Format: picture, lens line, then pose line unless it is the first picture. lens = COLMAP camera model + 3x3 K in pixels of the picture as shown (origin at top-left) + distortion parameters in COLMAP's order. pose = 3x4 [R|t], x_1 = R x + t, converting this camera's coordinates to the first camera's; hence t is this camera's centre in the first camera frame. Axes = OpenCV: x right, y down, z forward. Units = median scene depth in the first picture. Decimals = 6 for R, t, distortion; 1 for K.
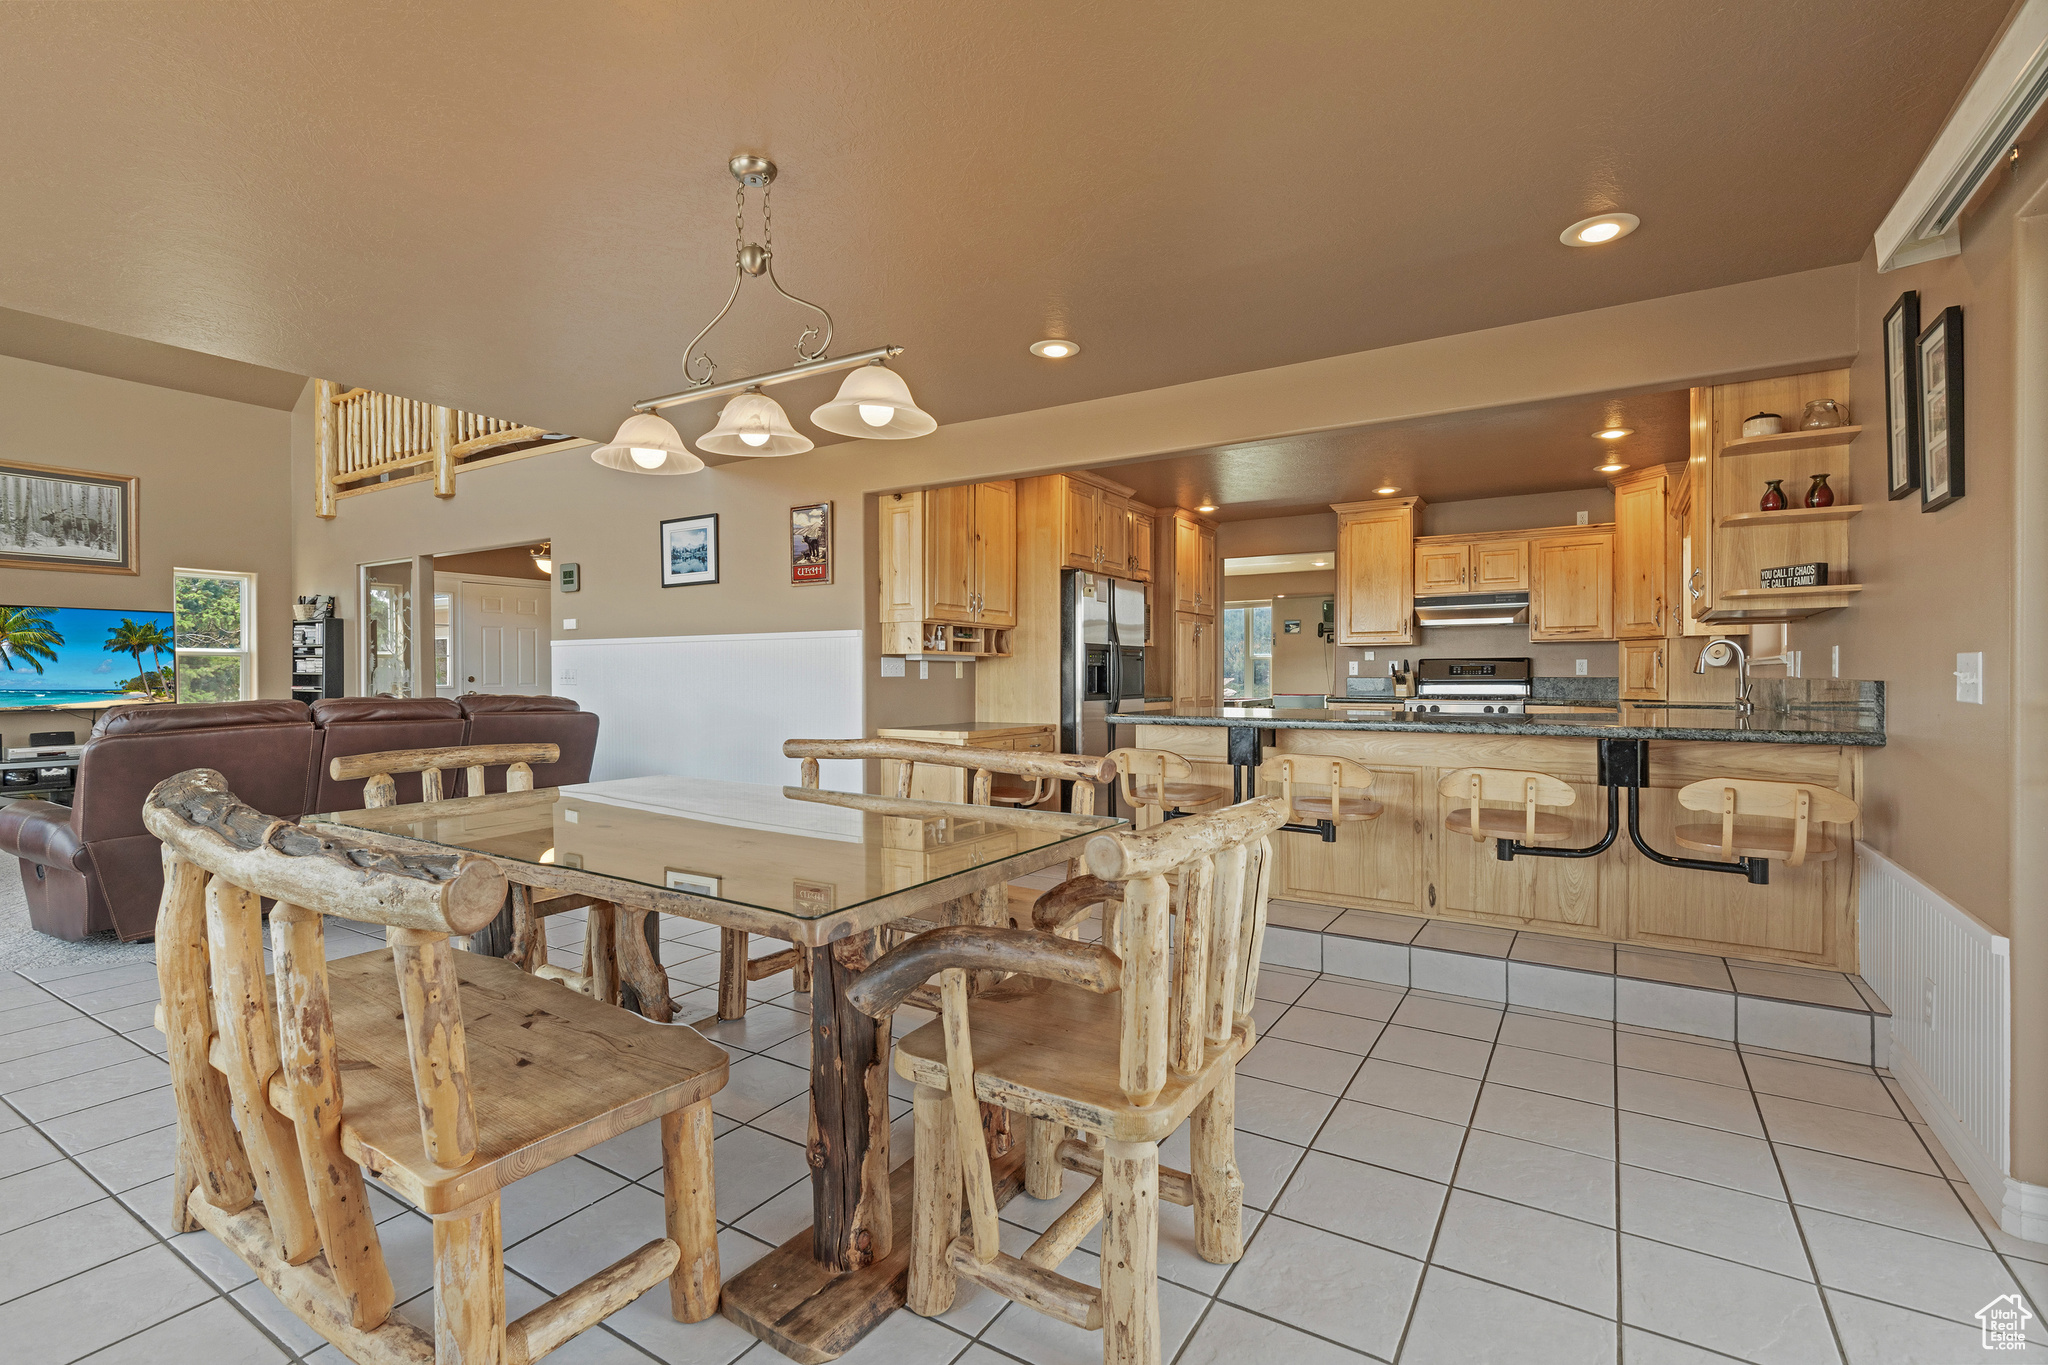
lens RADIAL K [[922.6, 0, 1068.7], [0, 922.6, 690.7], [0, 0, 1]] dist [-0.001681, -0.001215]
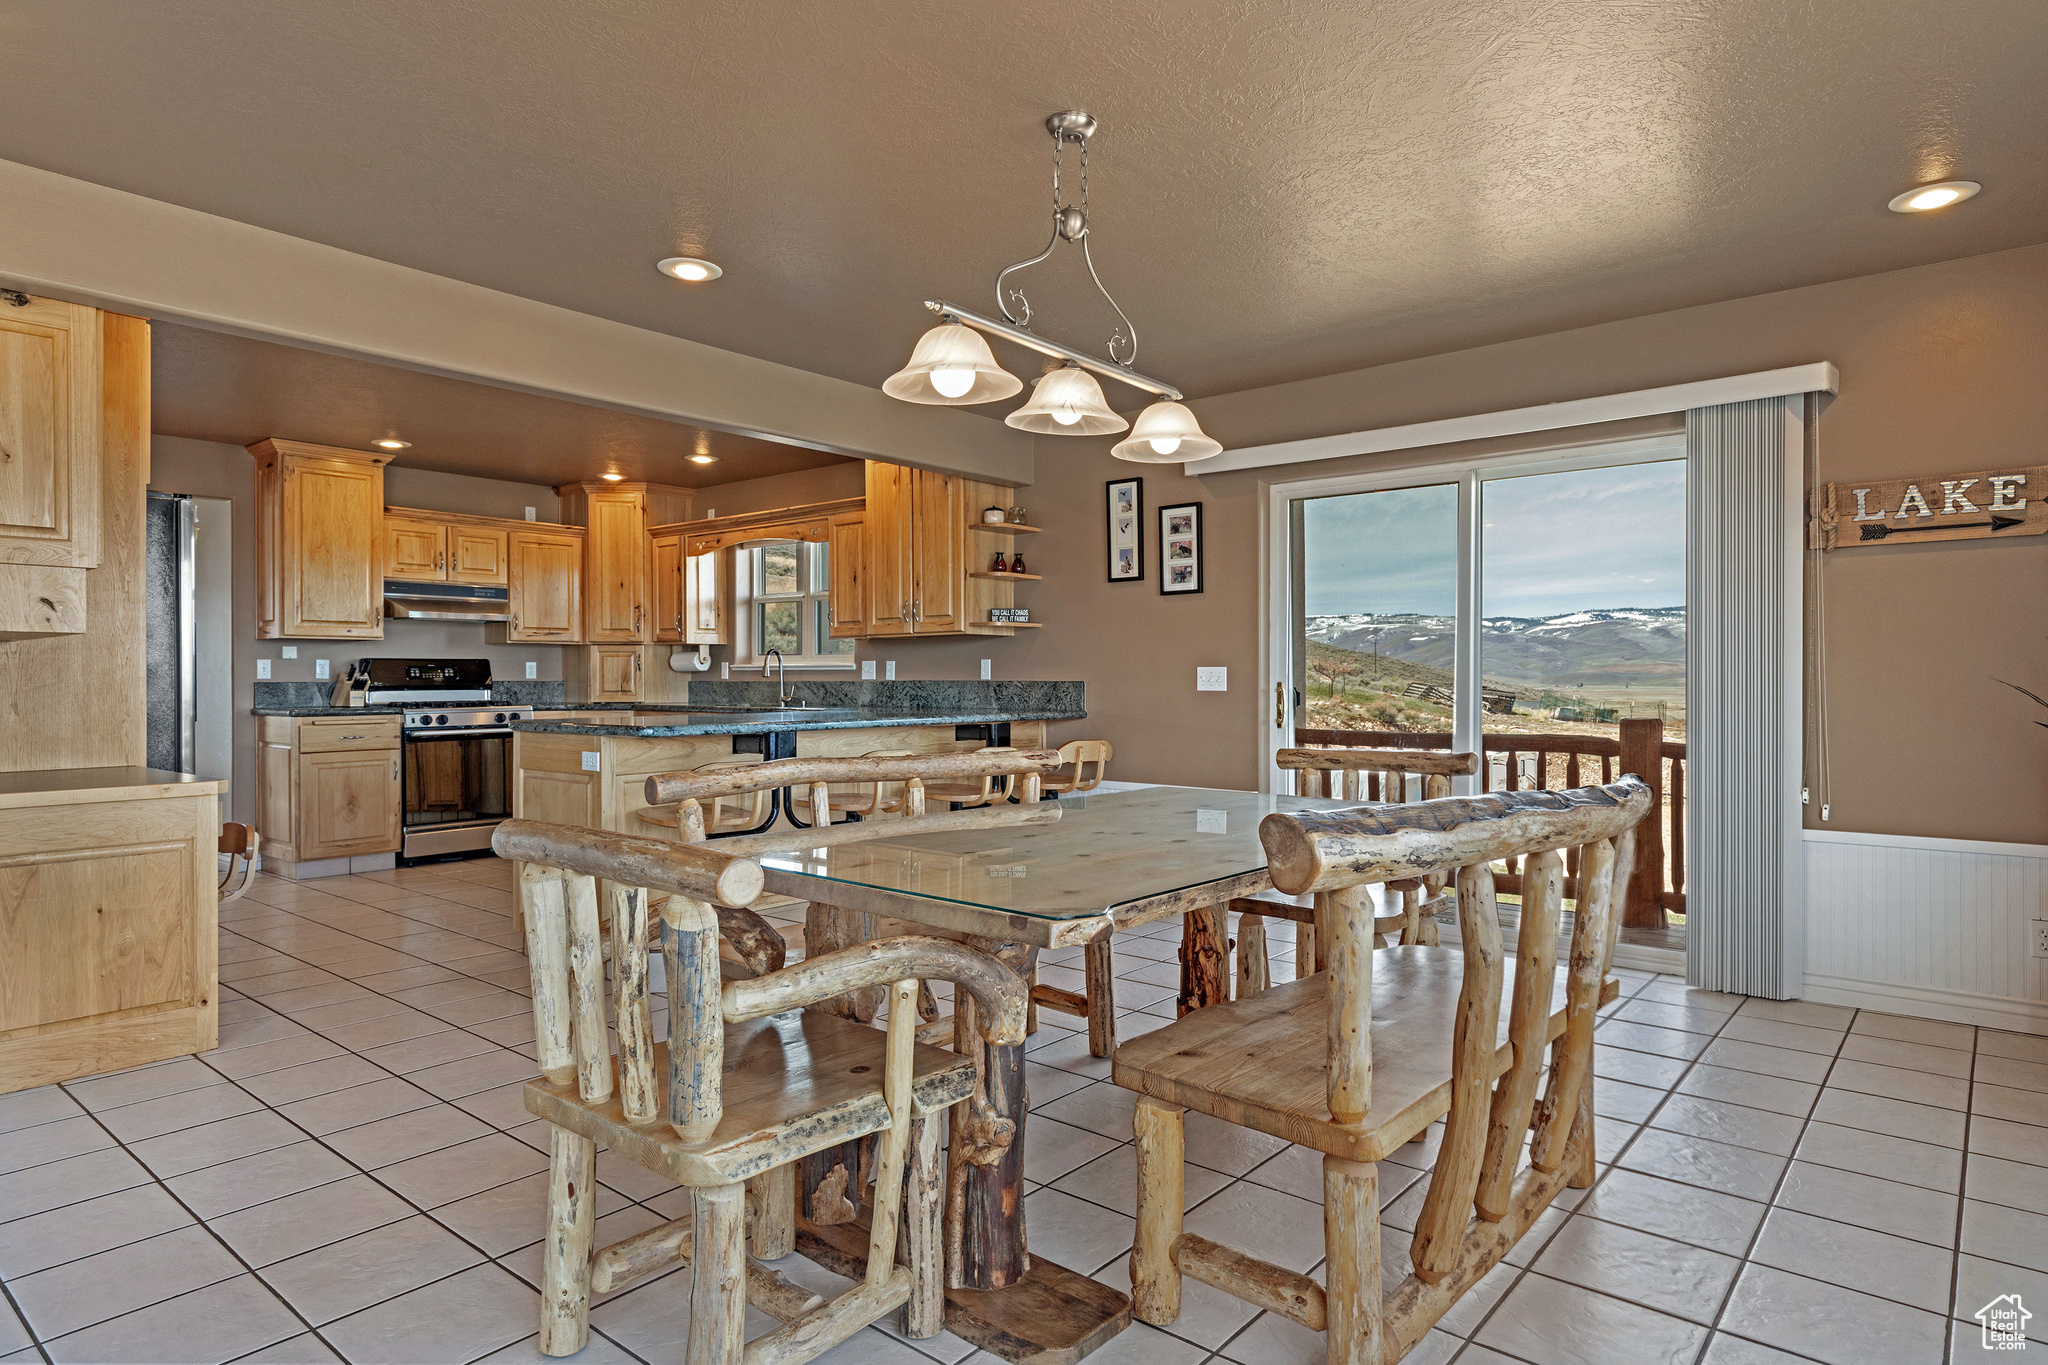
lens RADIAL K [[1127.4, 0, 1024.0], [0, 1127.4, 682.5], [0, 0, 1]] dist [0.002982, -0.000277]
pose [[0.153854, -0.002736, 0.988090, -0.530398], [0.017678, 0.999844, 0.000016, -0.004004], [-0.987935, 0.017465, 0.153879, 0.323974]]
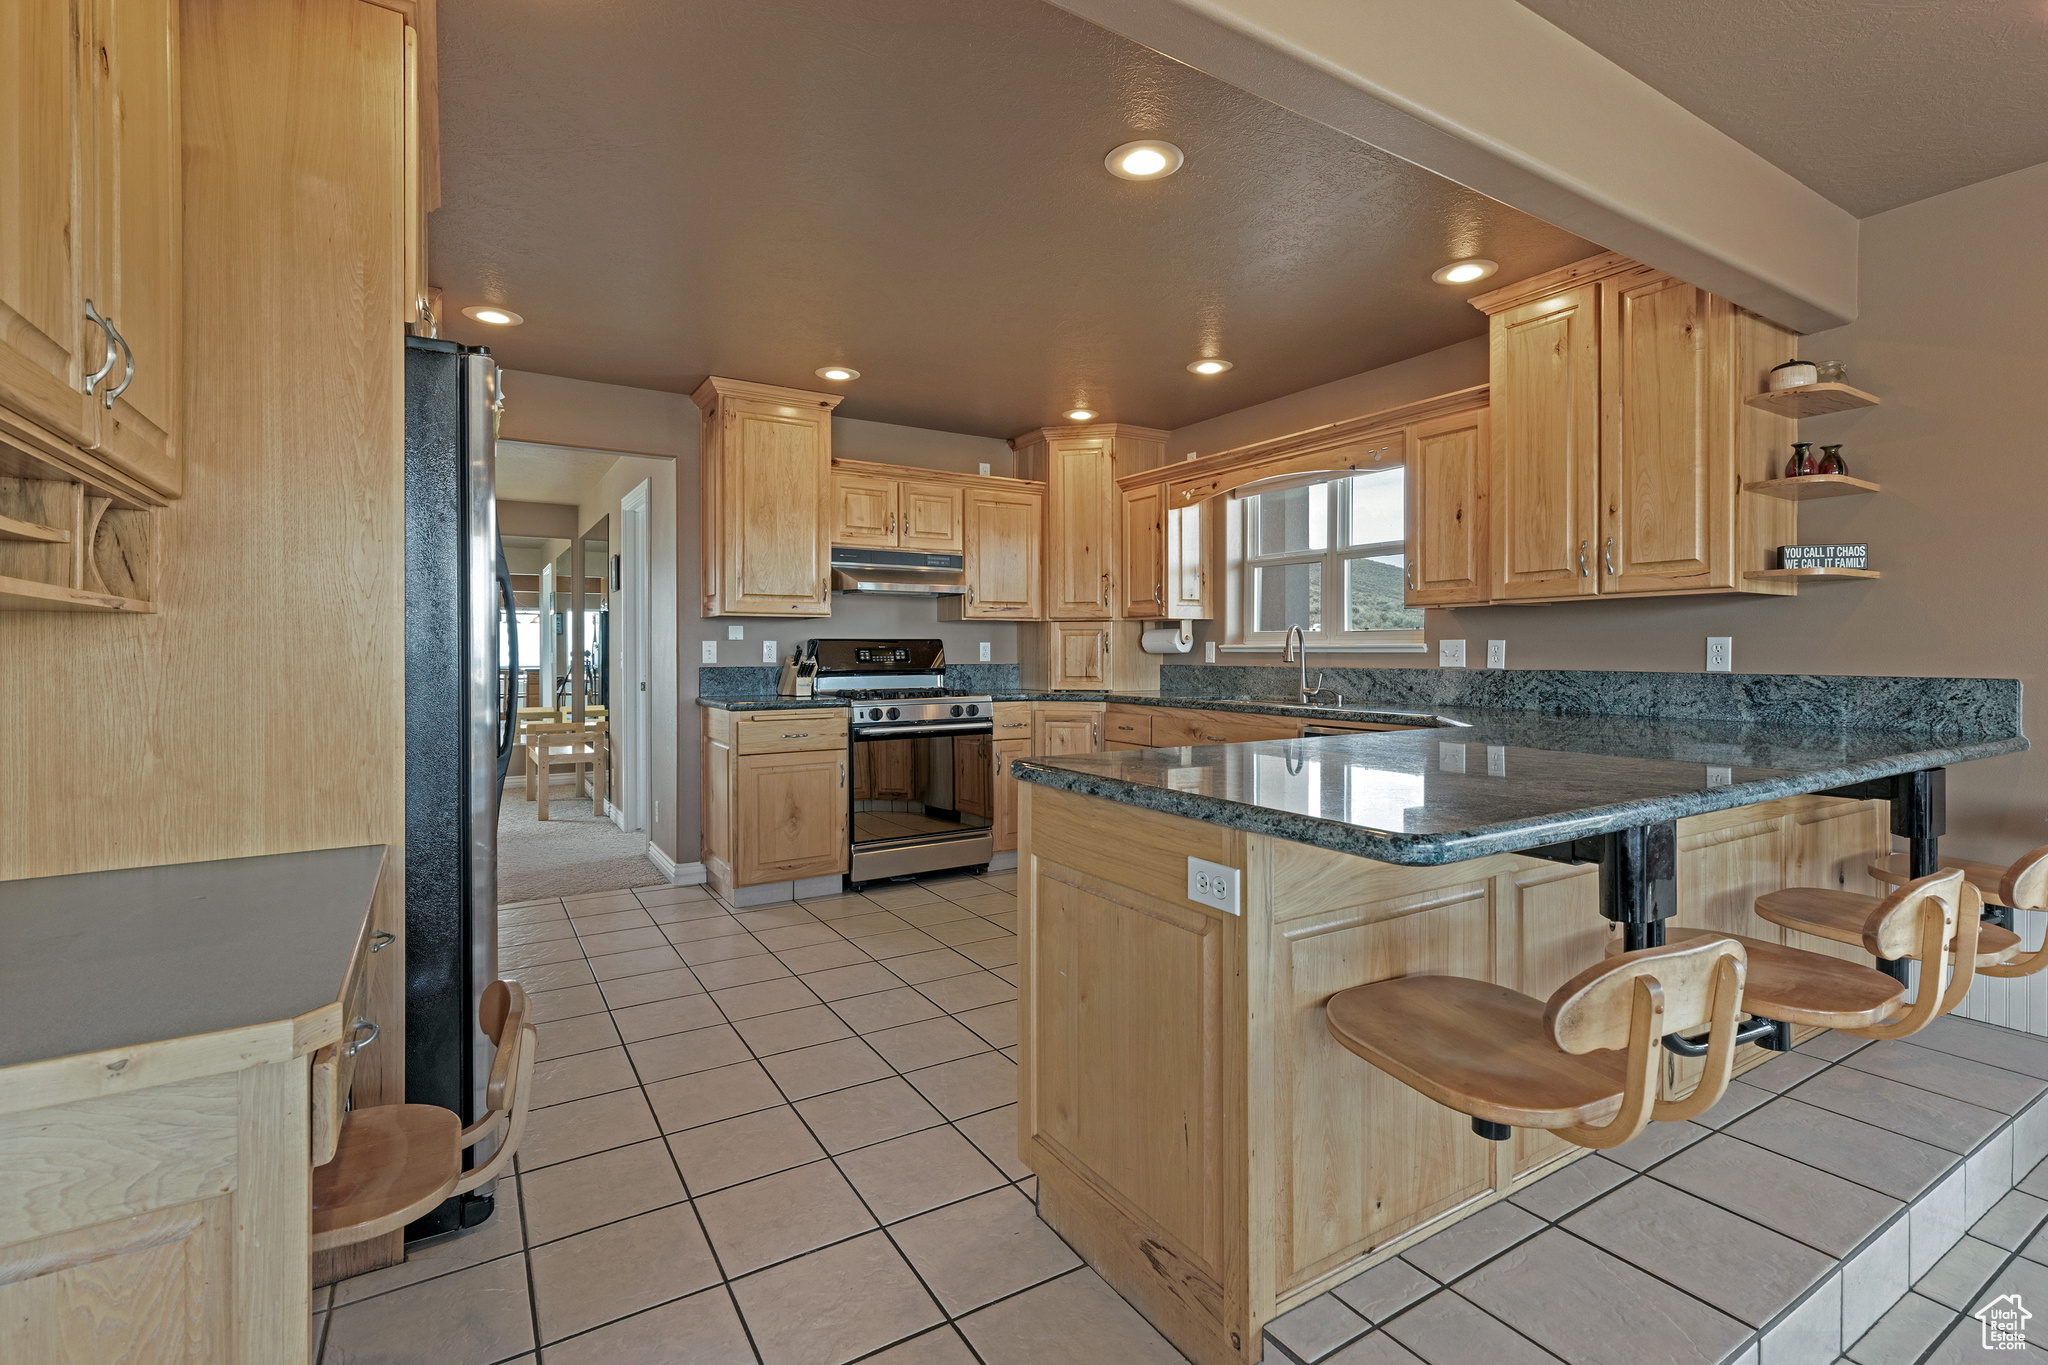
lens RADIAL K [[927.4, 0, 1027.5], [0, 927.4, 656.4], [0, 0, 1]] dist [0.000098, -0.000215]
pose [[0.465677, -0.003246, 0.884949, -0.164868], [0.014988, 0.999879, -0.004219, -0.017784], [-0.884828, 0.015228, 0.465670, 0.592802]]
